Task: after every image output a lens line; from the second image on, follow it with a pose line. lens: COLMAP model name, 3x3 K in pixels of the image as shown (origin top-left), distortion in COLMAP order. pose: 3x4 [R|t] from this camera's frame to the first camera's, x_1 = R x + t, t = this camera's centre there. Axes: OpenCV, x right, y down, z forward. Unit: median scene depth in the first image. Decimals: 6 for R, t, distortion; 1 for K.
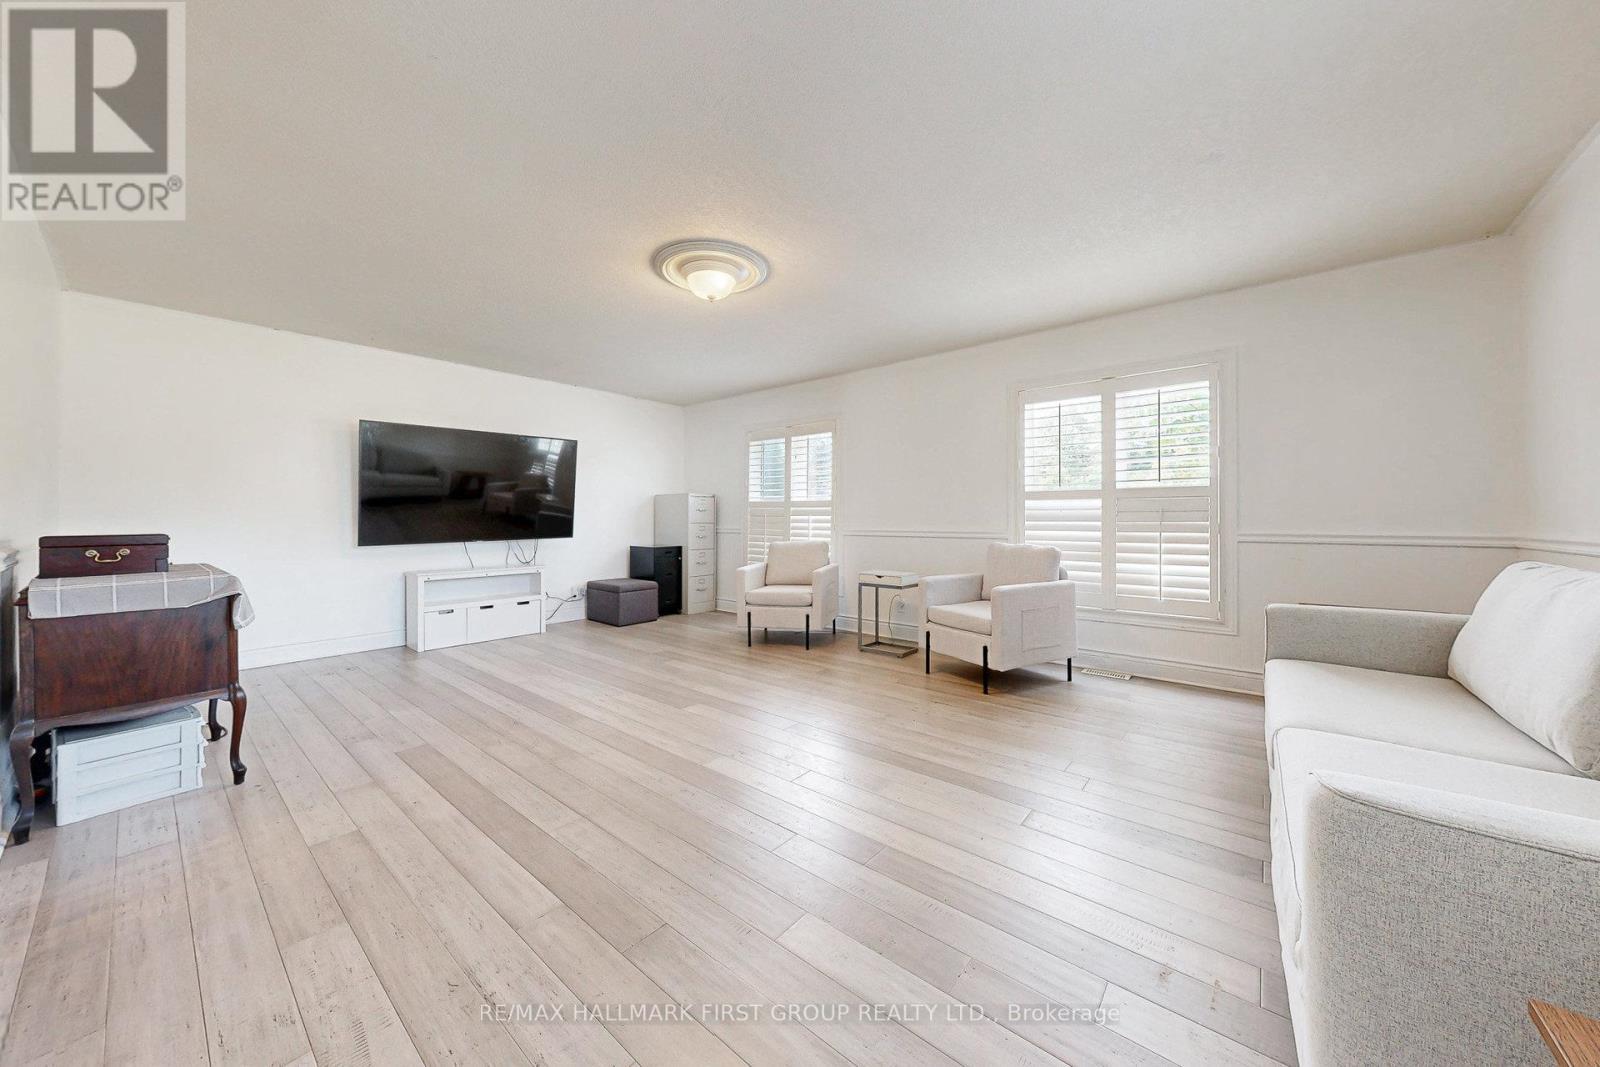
lens RADIAL K [[554.0, 0, 800.0], [0, 554.0, 533.5], [0, 0, 1]] dist [0.001448, 0.000083]
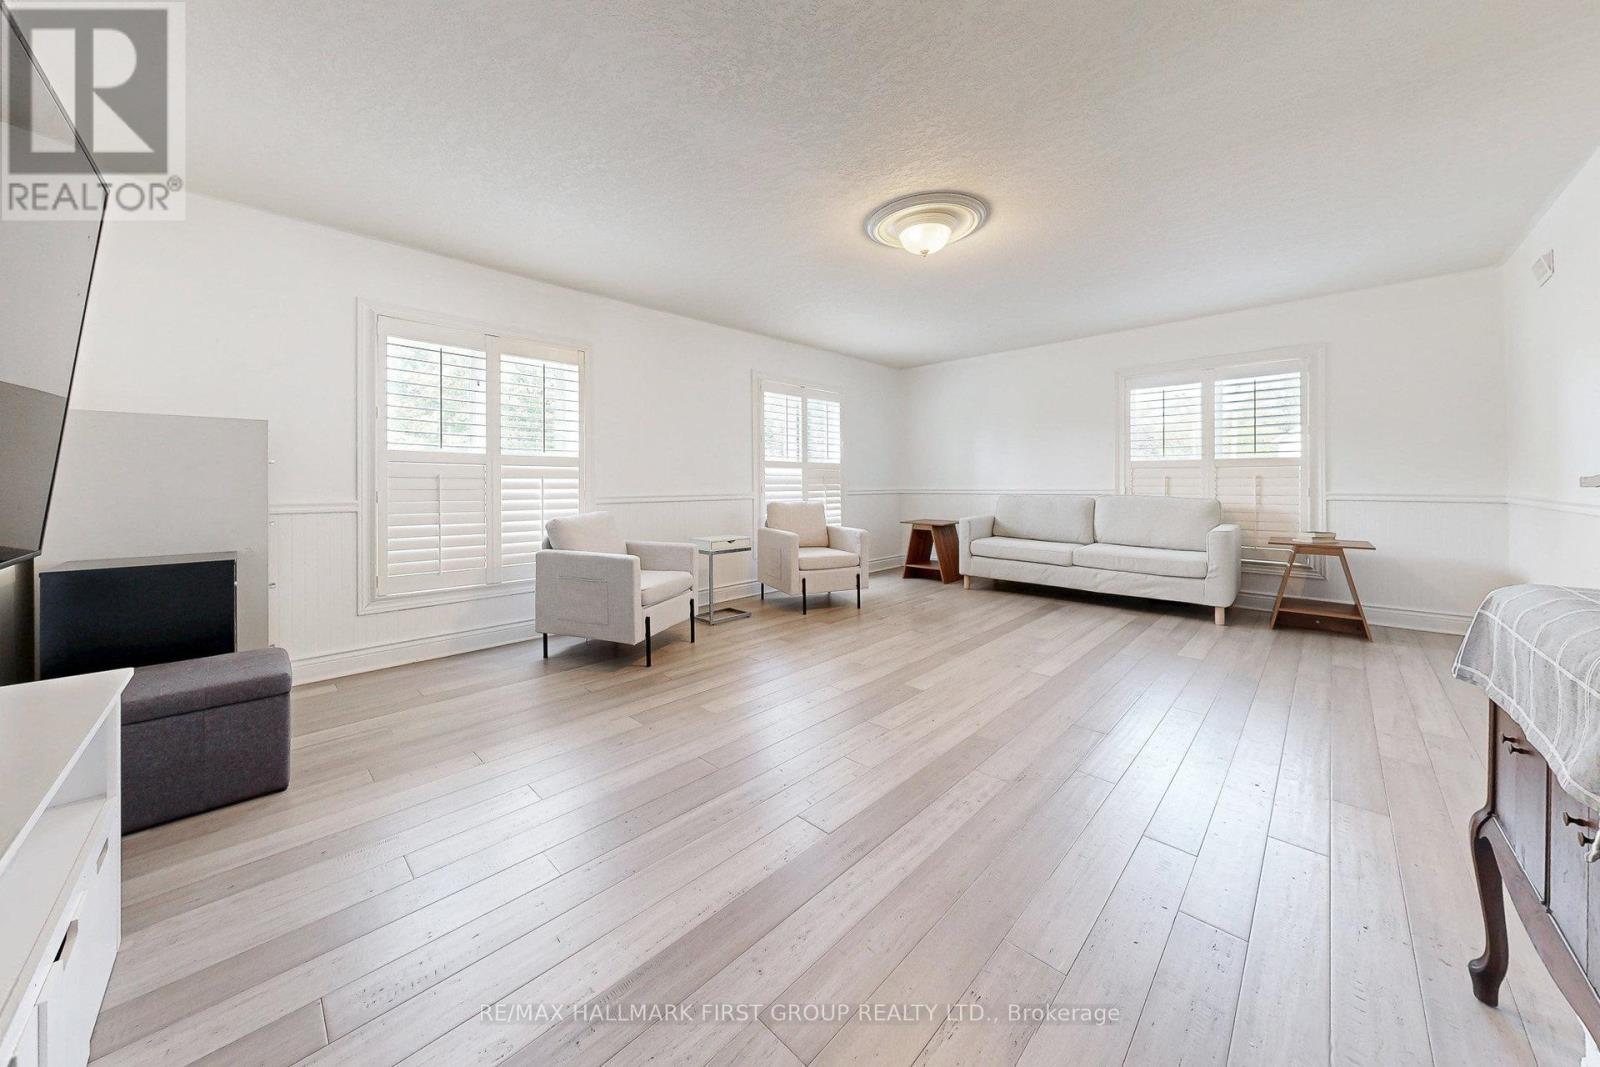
lens RADIAL K [[528.7, 0, 812.5], [0, 528.7, 490.3], [0, 0, 1]] dist [-0.000242, -0.000048]
pose [[0.090392, -0.012366, 0.995829, -0.851702], [0.029916, 0.999505, 0.009696, -0.018714], [-0.995457, 0.028915, 0.090717, 0.857547]]
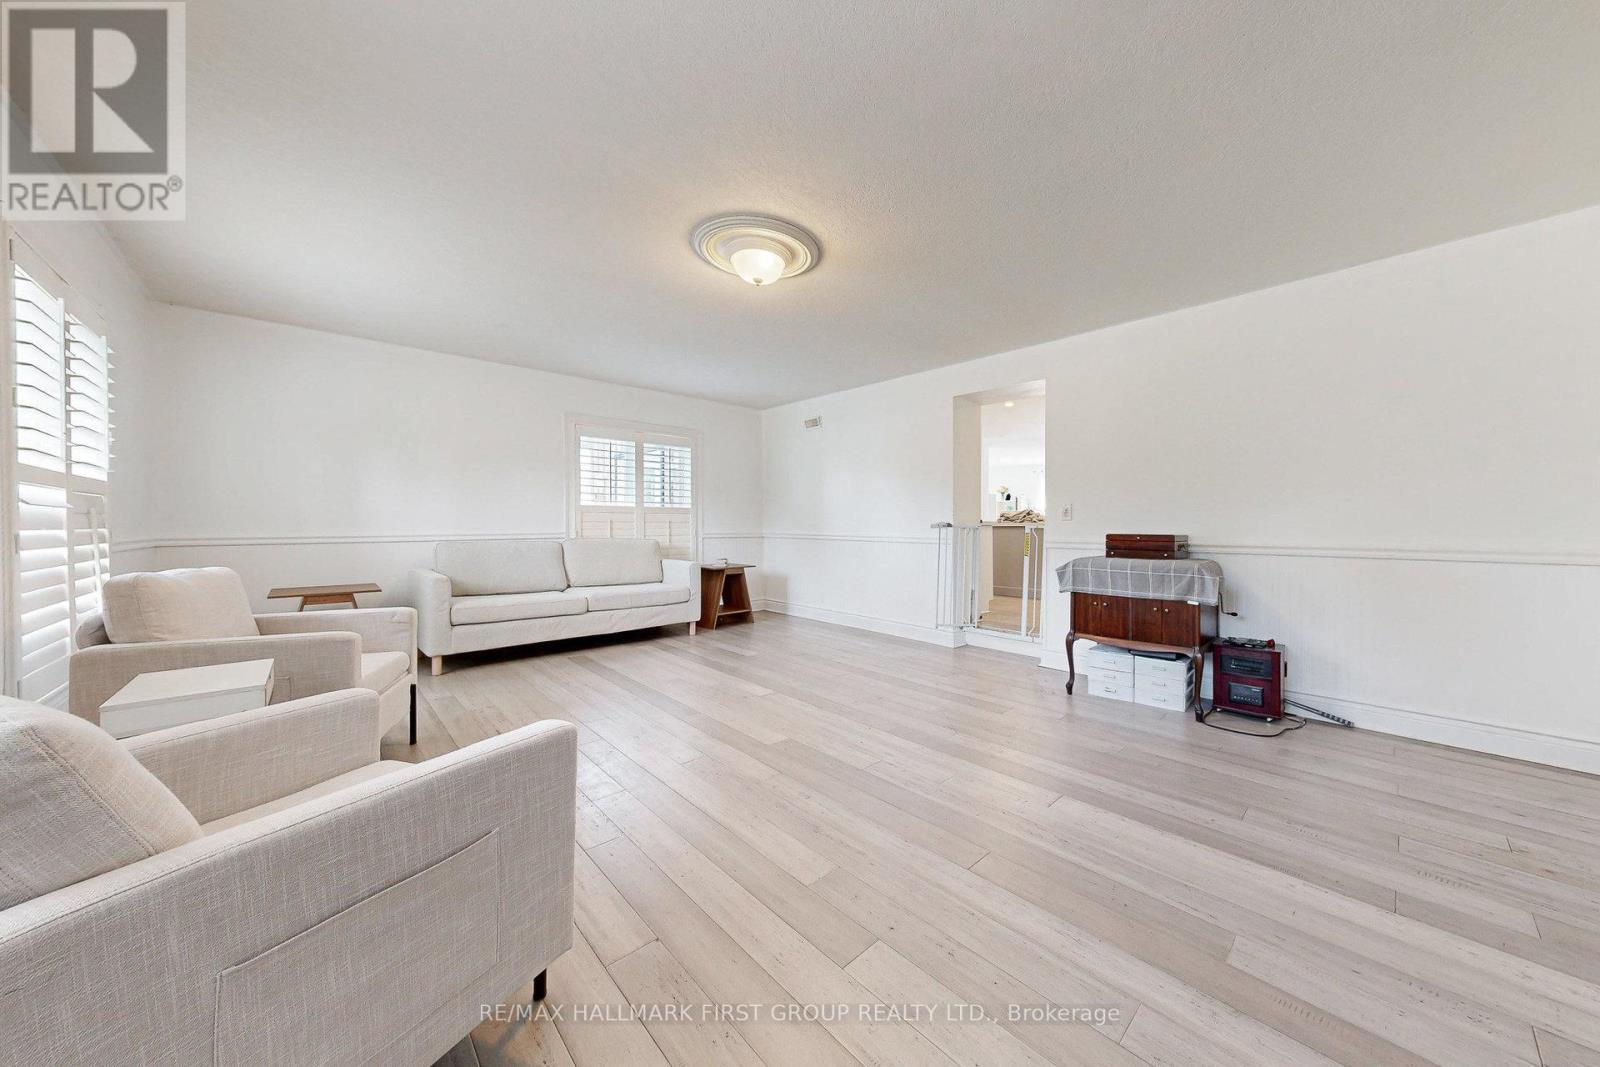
lens RADIAL K [[554.0, 0, 800.0], [0, 554.0, 533.5], [0, 0, 1]] dist [0.001448, 0.000083]
pose [[-0.985629, -0.002031, 0.168915, -0.299056], [0.005315, 0.999060, 0.043028, -0.038495], [-0.168843, 0.043308, -0.984691, 1.454265]]
